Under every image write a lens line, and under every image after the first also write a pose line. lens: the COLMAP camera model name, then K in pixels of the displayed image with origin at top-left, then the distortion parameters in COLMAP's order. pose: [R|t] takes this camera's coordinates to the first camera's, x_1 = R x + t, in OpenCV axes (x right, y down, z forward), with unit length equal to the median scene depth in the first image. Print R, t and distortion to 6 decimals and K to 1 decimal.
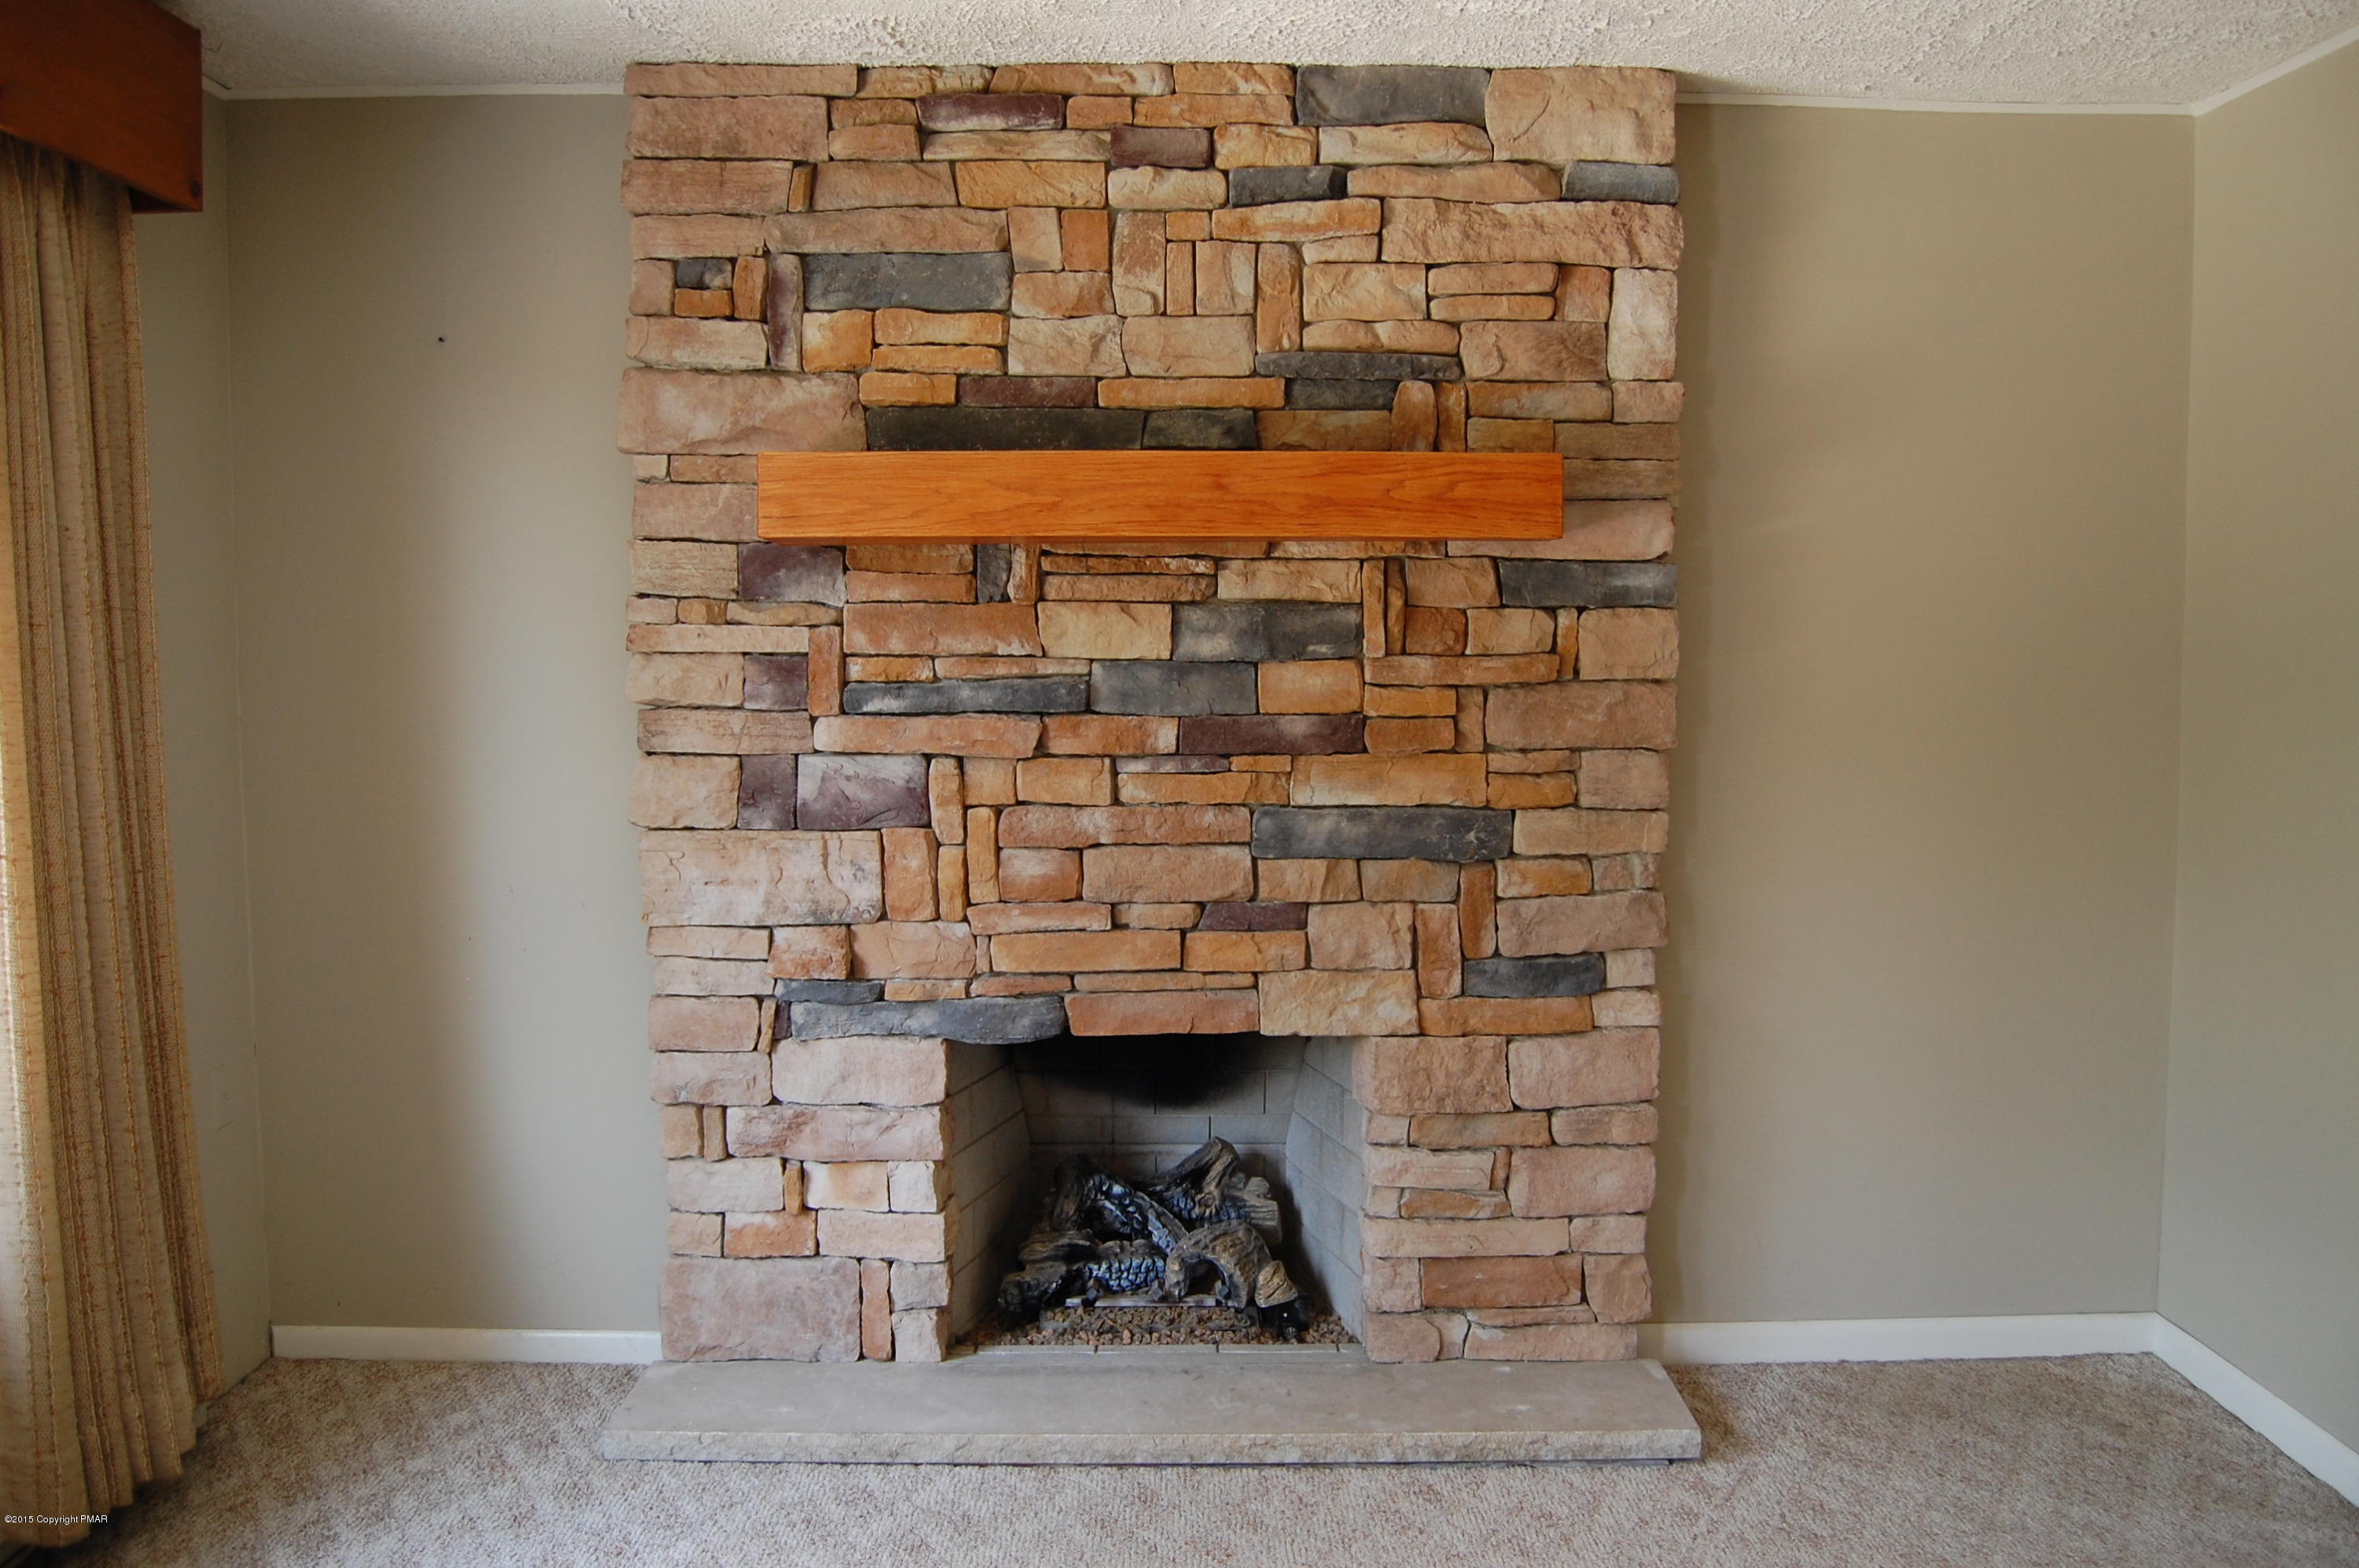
lens RADIAL K [[1826.2, 0, 1175.8], [0, 1826.2, 784.7], [0, 0, 1]] dist [-0.098559, 0.041266]
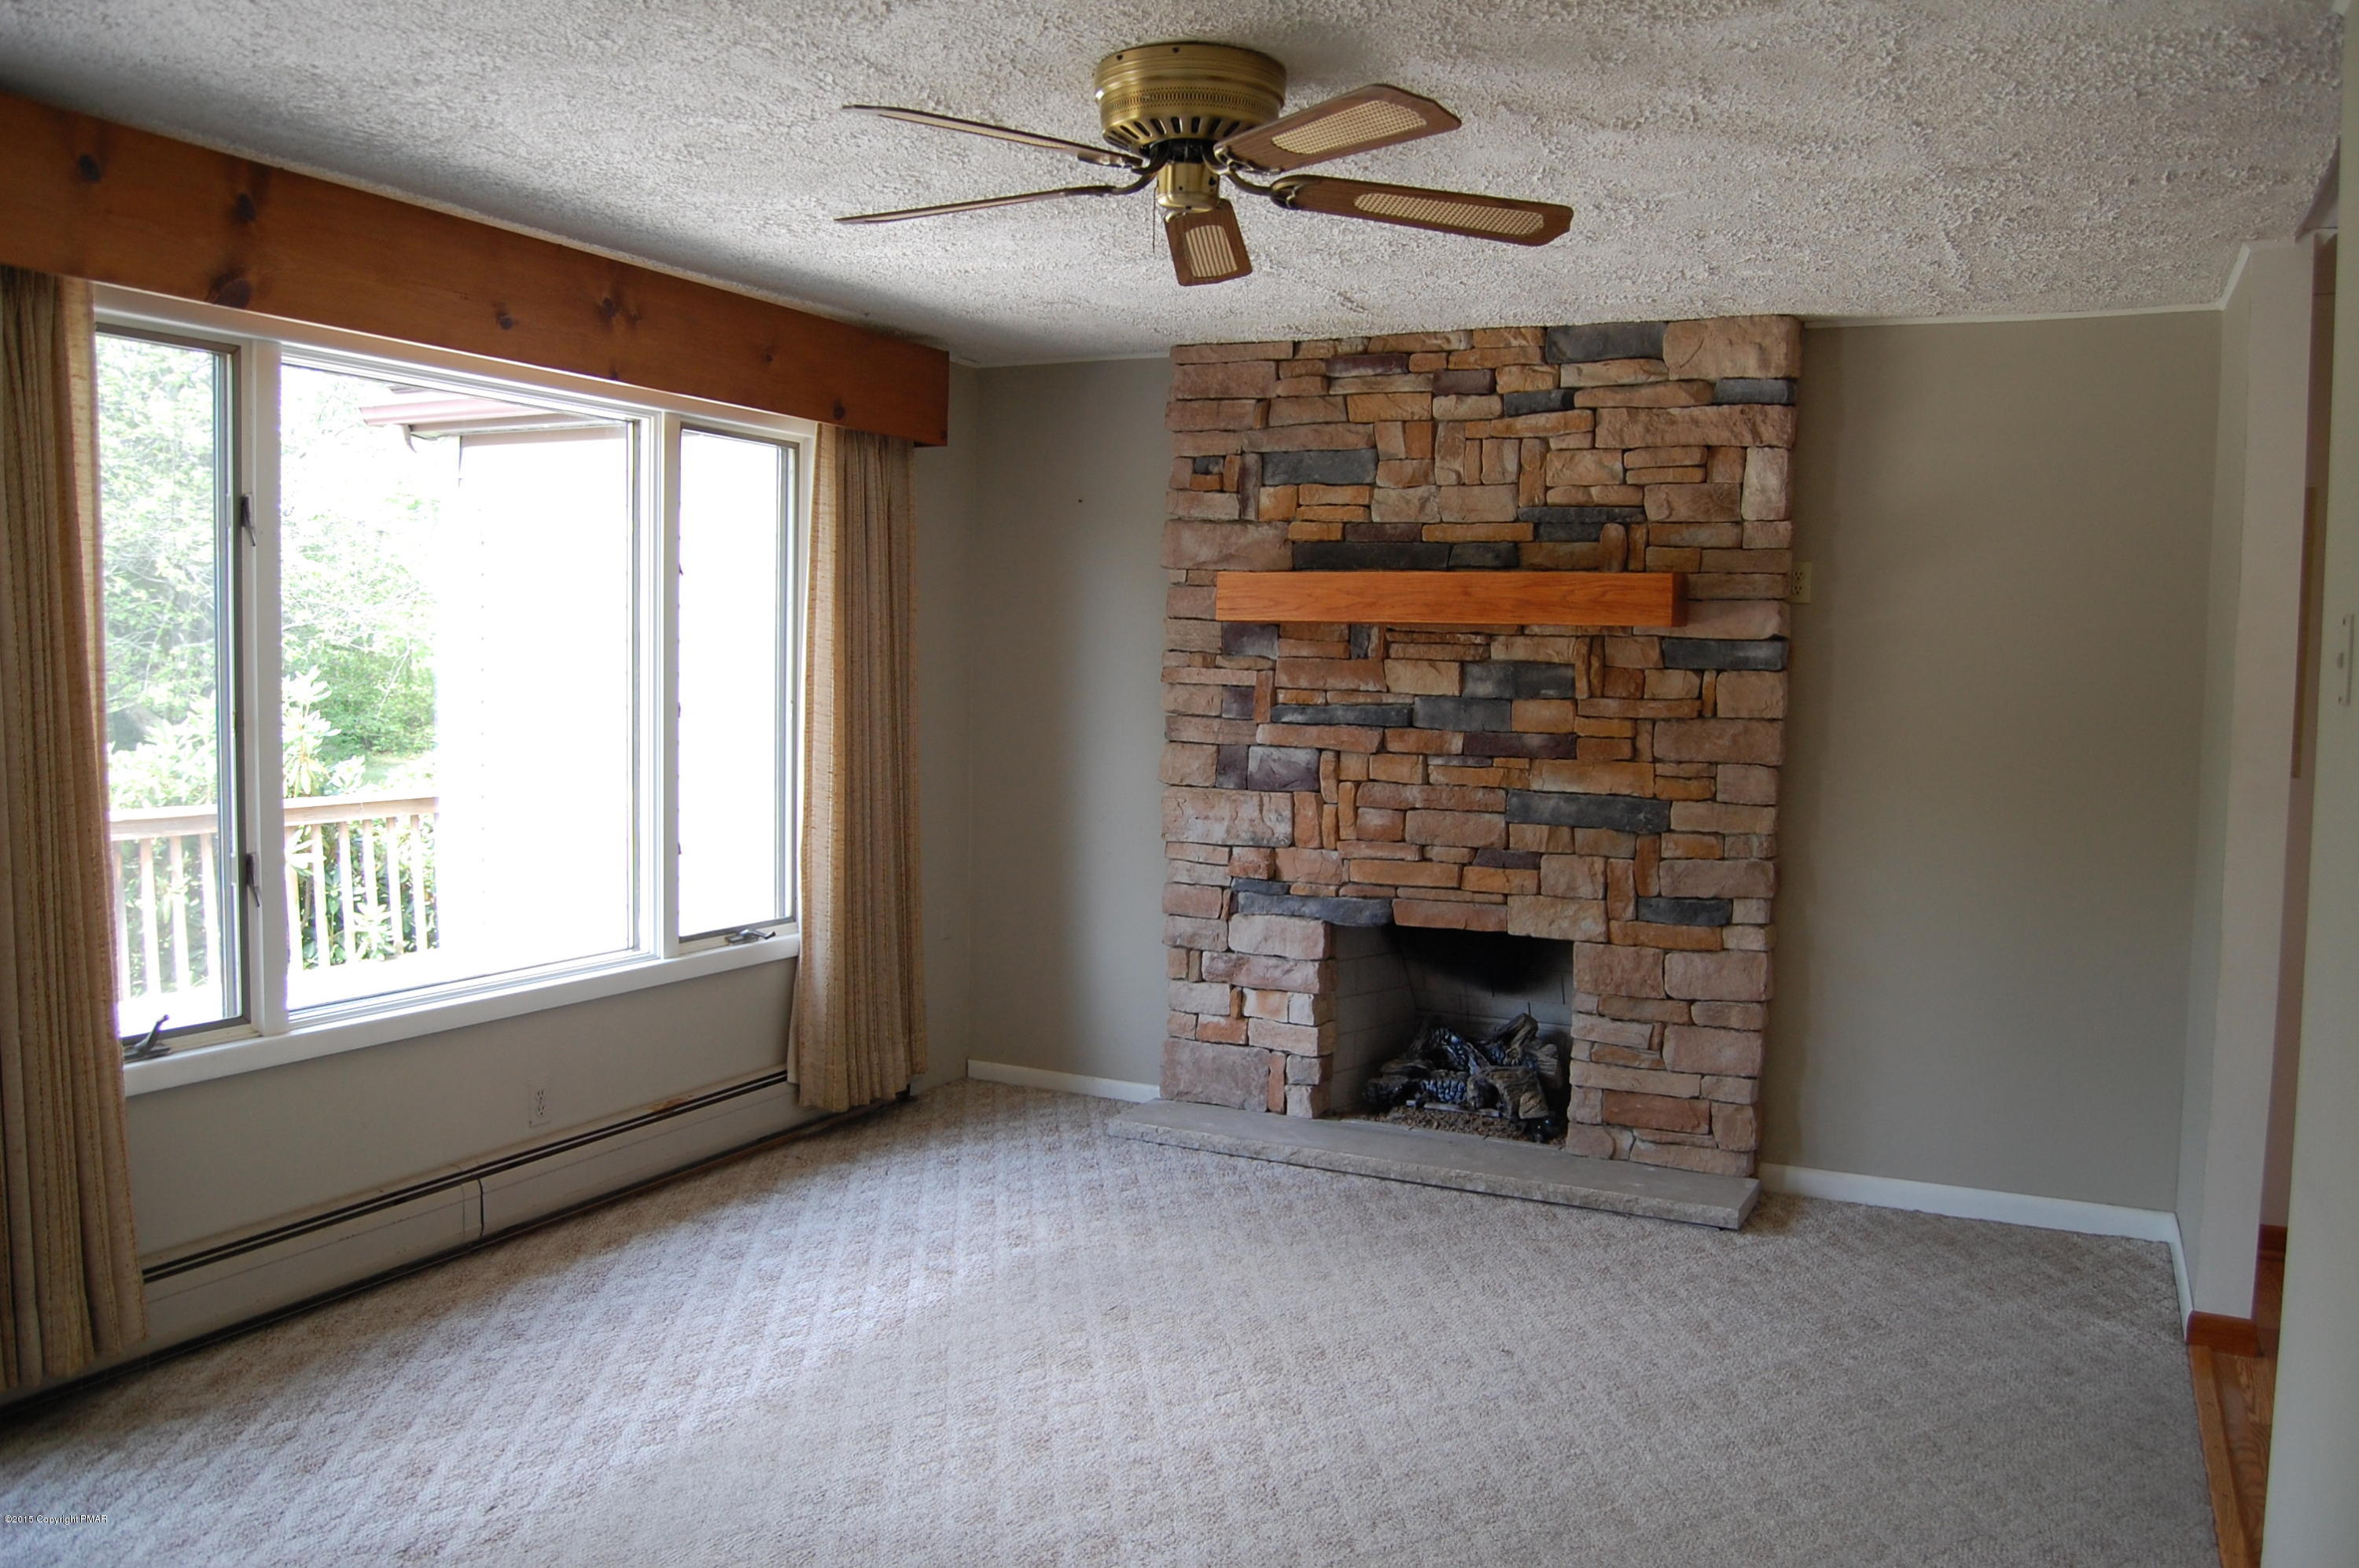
lens RADIAL K [[1826.2, 0, 1180.8], [0, 1826.2, 788.5], [0, 0, 1]] dist [-0.098559, 0.041266]
pose [[0.890347, 0.050897, -0.452429, 0.513965], [-0.057062, 0.998371, 0.000021, 0.027472], [0.451693, 0.025798, 0.891800, -0.556111]]
